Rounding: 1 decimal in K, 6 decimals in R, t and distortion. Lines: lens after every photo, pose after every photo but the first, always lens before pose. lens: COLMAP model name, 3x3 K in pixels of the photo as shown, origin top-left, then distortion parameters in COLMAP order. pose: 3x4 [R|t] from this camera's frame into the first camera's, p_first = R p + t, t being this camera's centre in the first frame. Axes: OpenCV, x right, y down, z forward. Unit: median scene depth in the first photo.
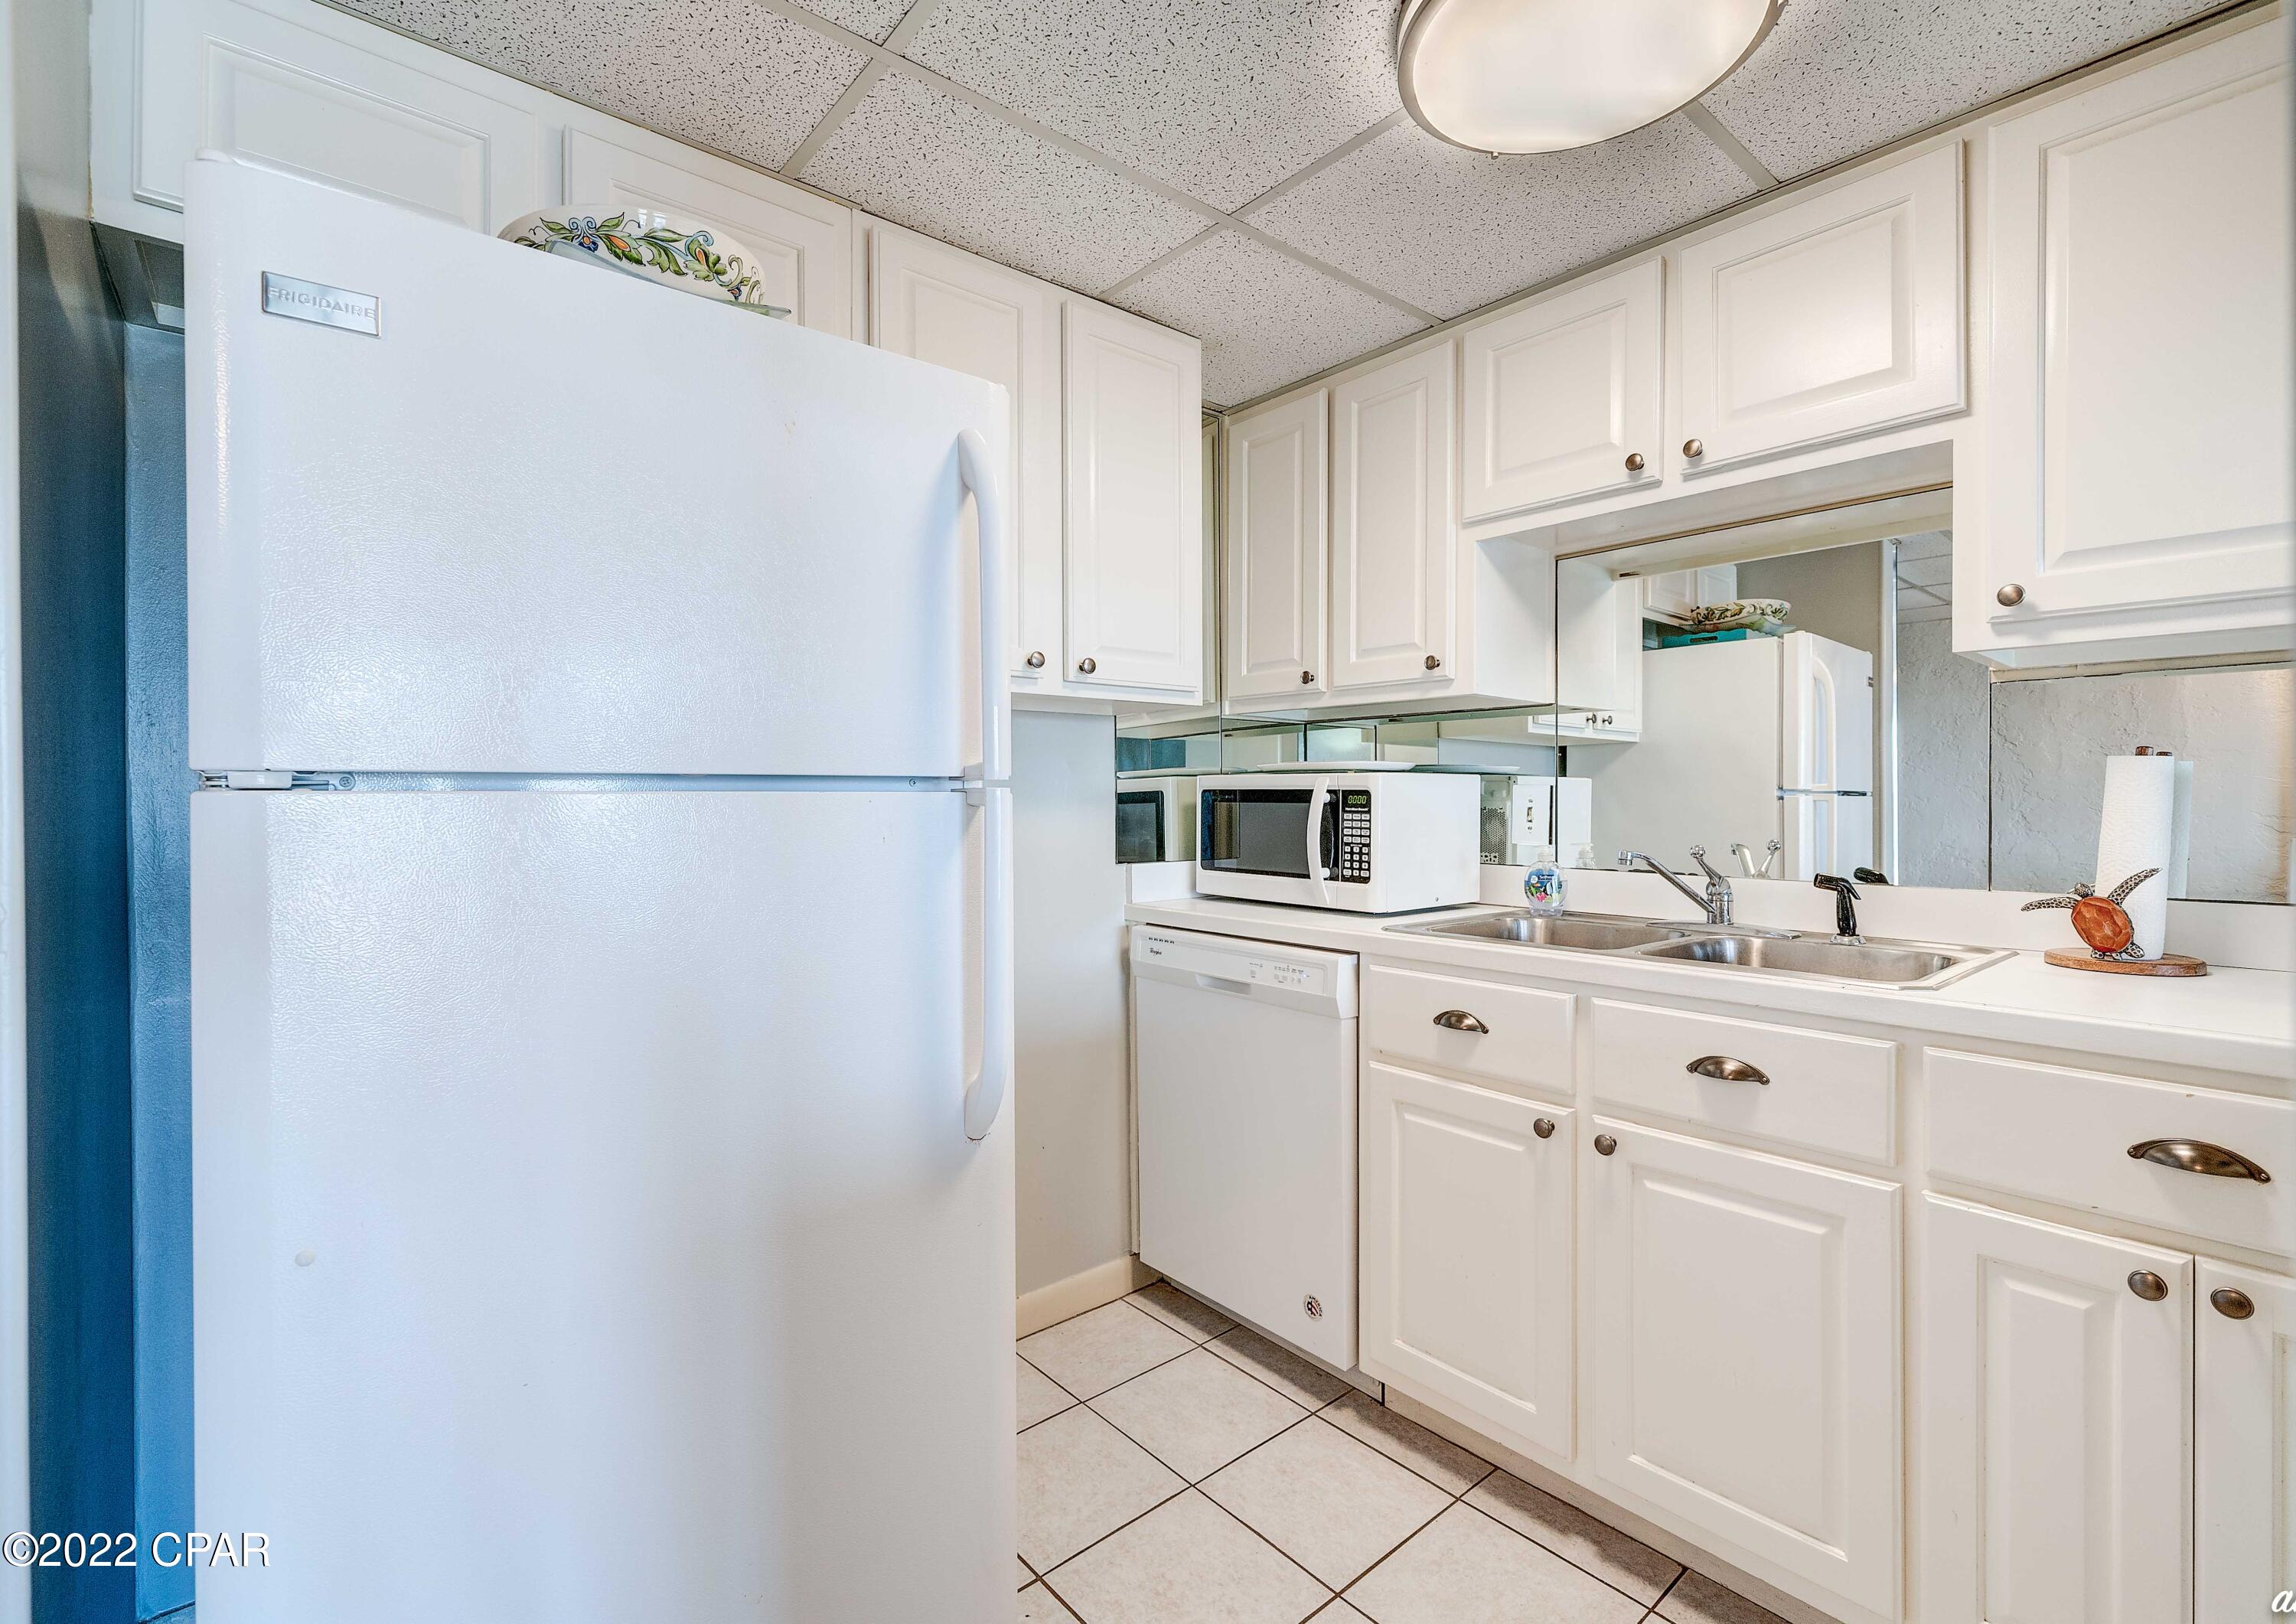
lens RADIAL K [[1019.6, 0, 1143.1], [0, 1019.6, 799.1], [0, 0, 1]] dist [-0.005695, 0.000176]
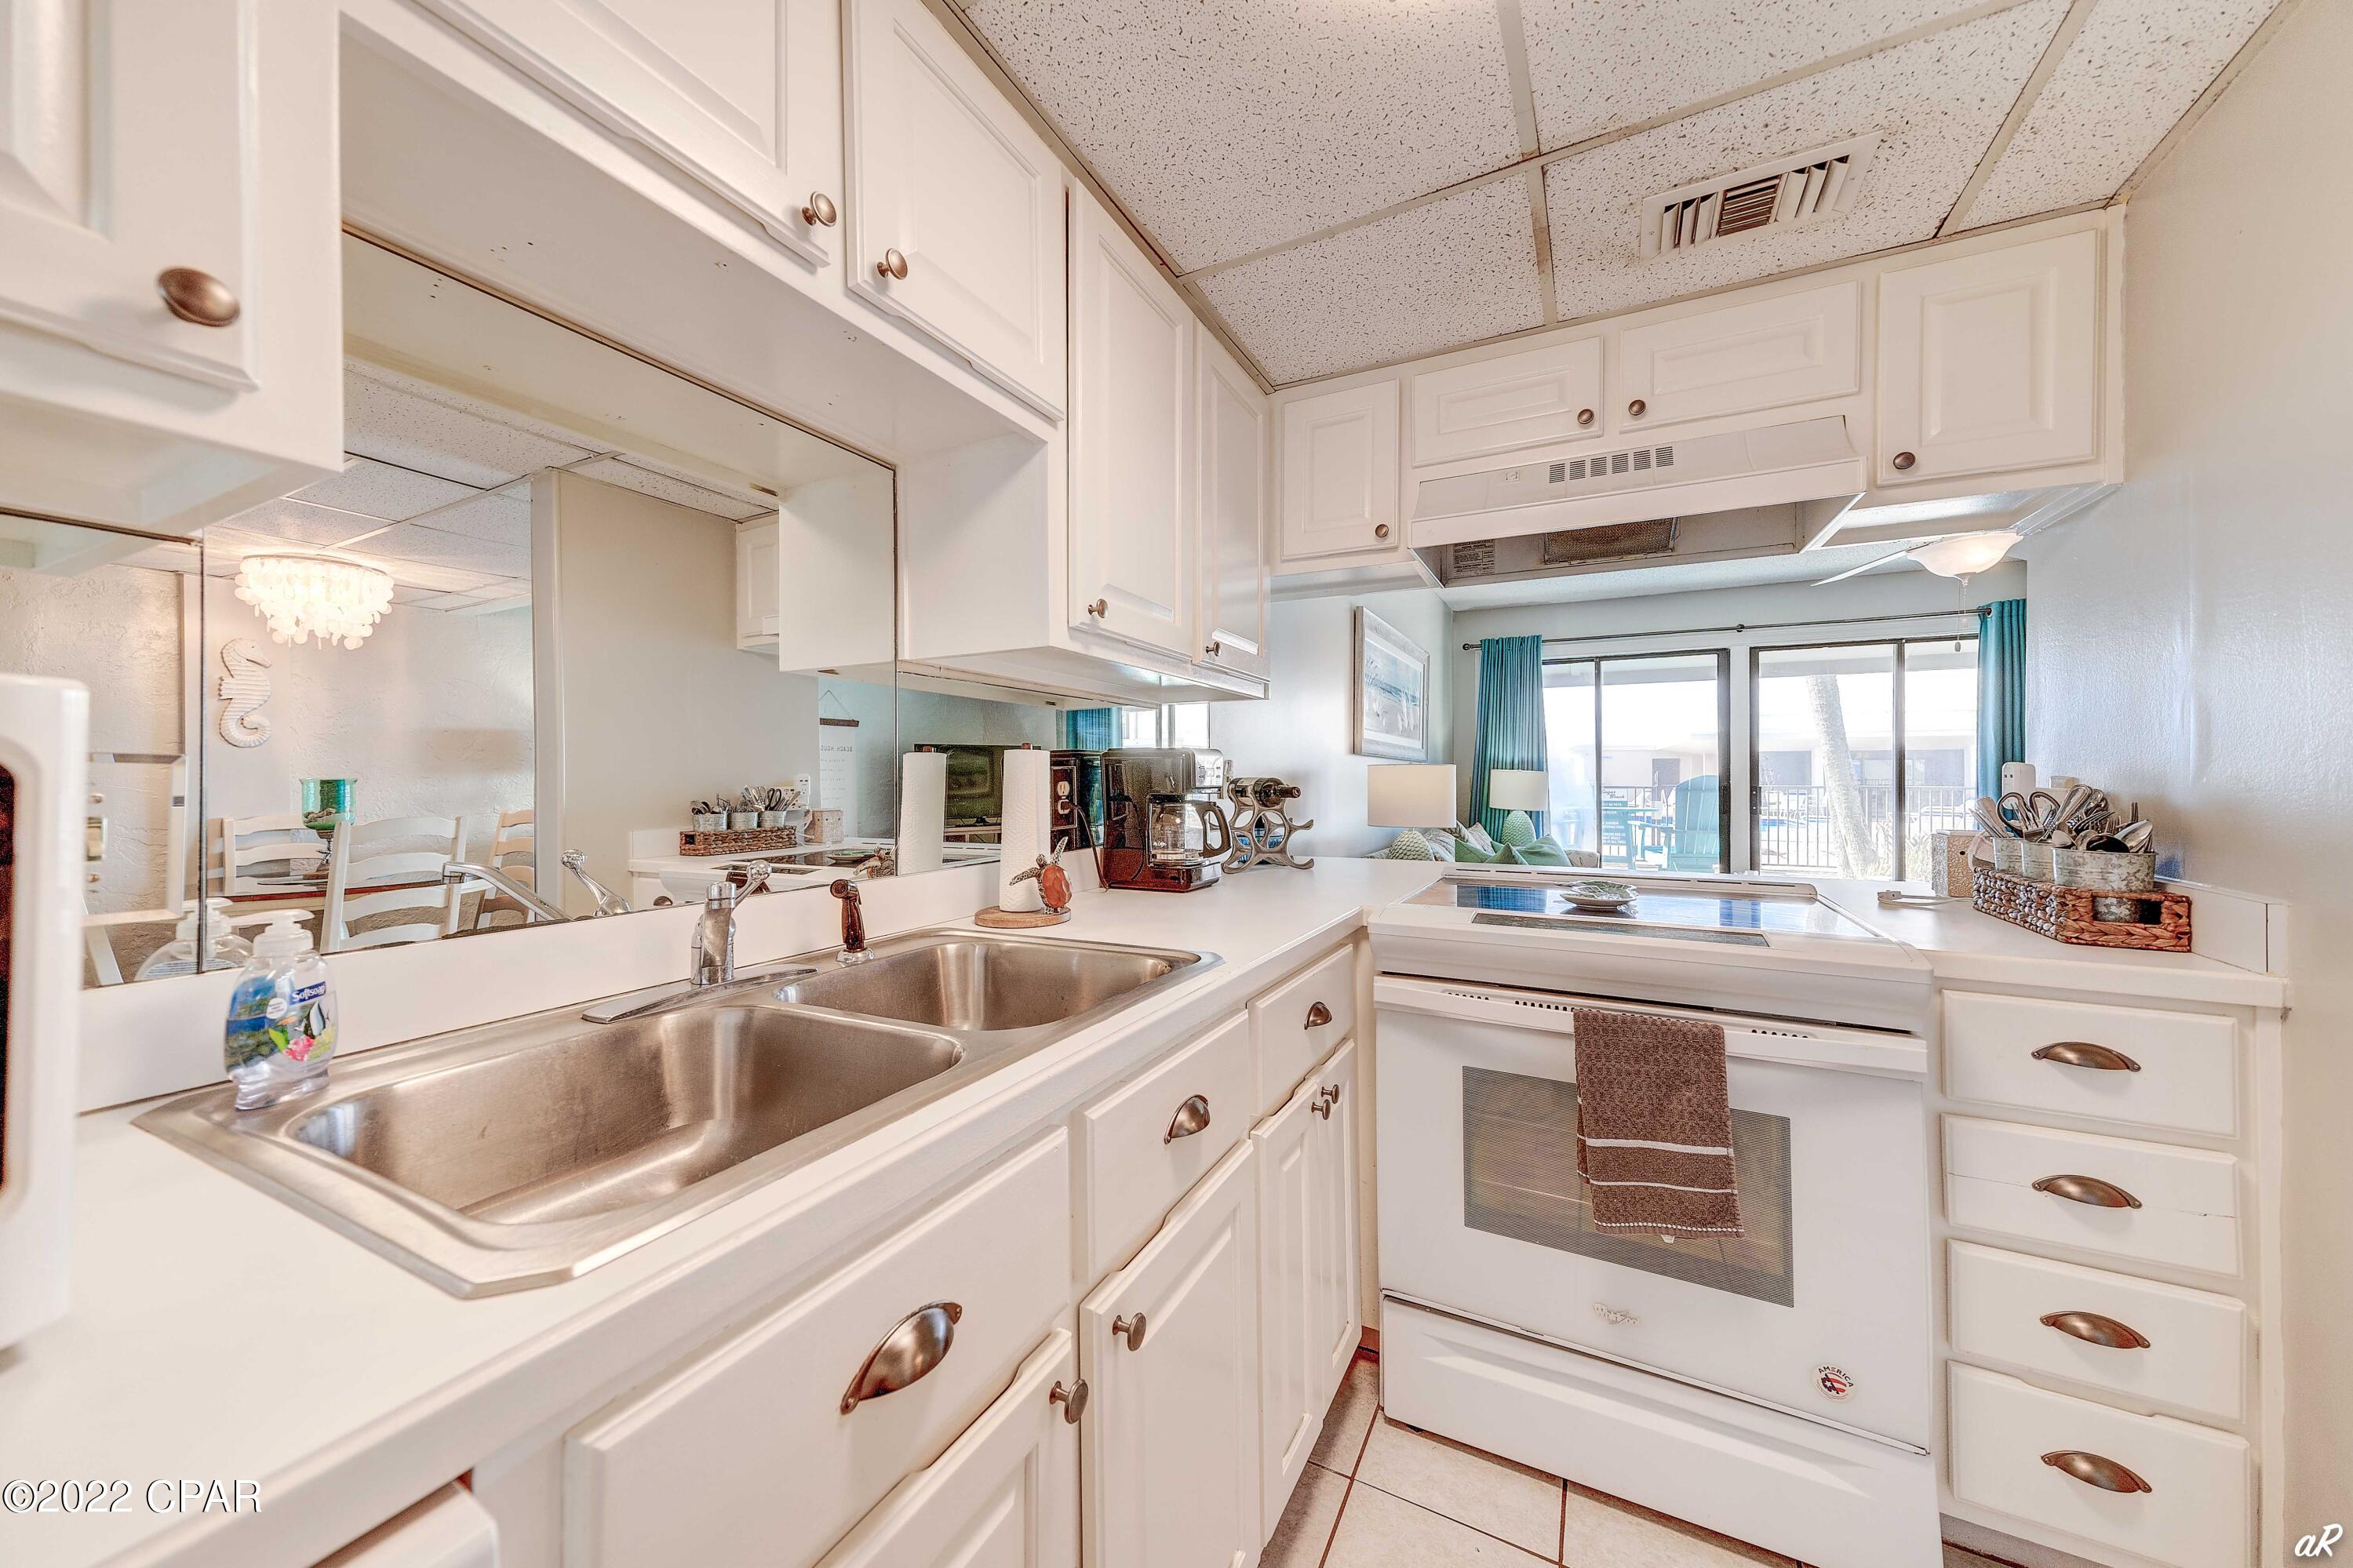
lens RADIAL K [[804.3, 0, 1188.8], [0, 804.3, 779.9], [0, 0, 1]] dist [0.015166, 0.000022]
pose [[-0.385248, -0.001900, 0.922811, -0.023928], [0.004212, 0.999984, 0.003817, -0.008617], [-0.922803, 0.005358, -0.385234, 1.096183]]
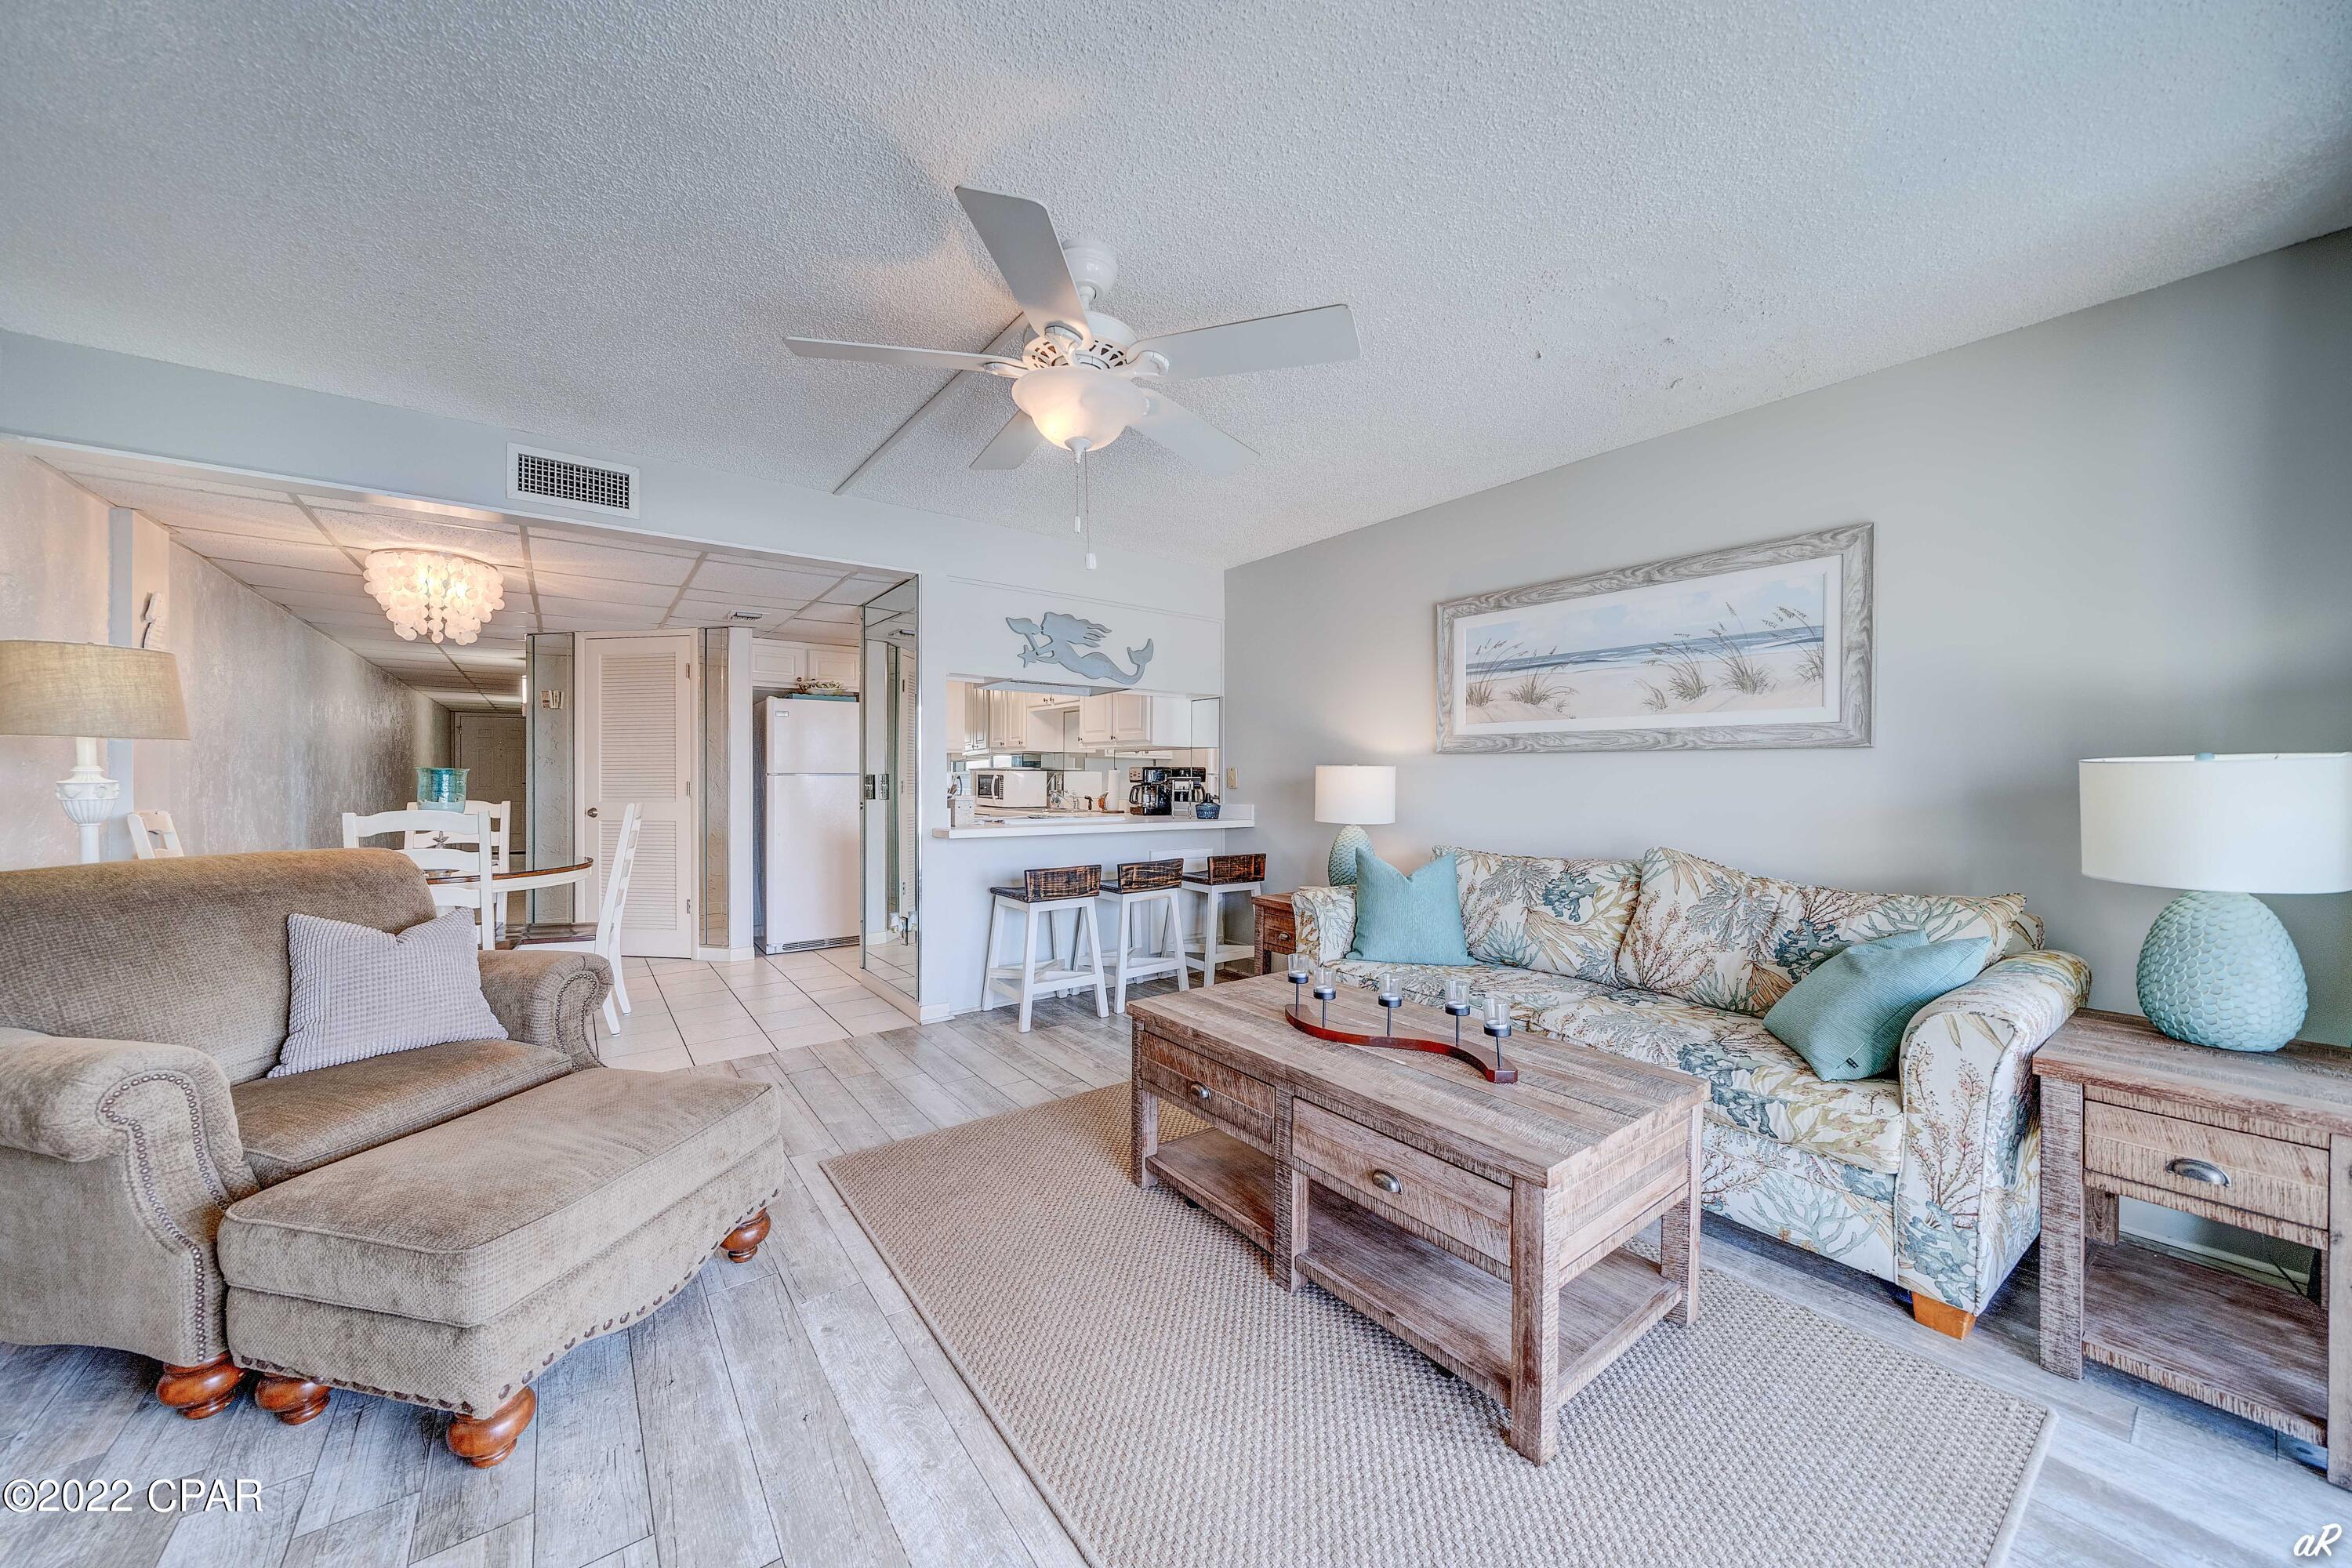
lens RADIAL K [[808.7, 0, 1162.7], [0, 808.7, 777.9], [0, 0, 1]] dist [-0.009818, 0.000223]
pose [[0.998409, 0.005002, -0.056171, 1.320599], [-0.005118, 0.999985, -0.001923, 0.003323], [0.056160, 0.002208, 0.998419, -2.694449]]
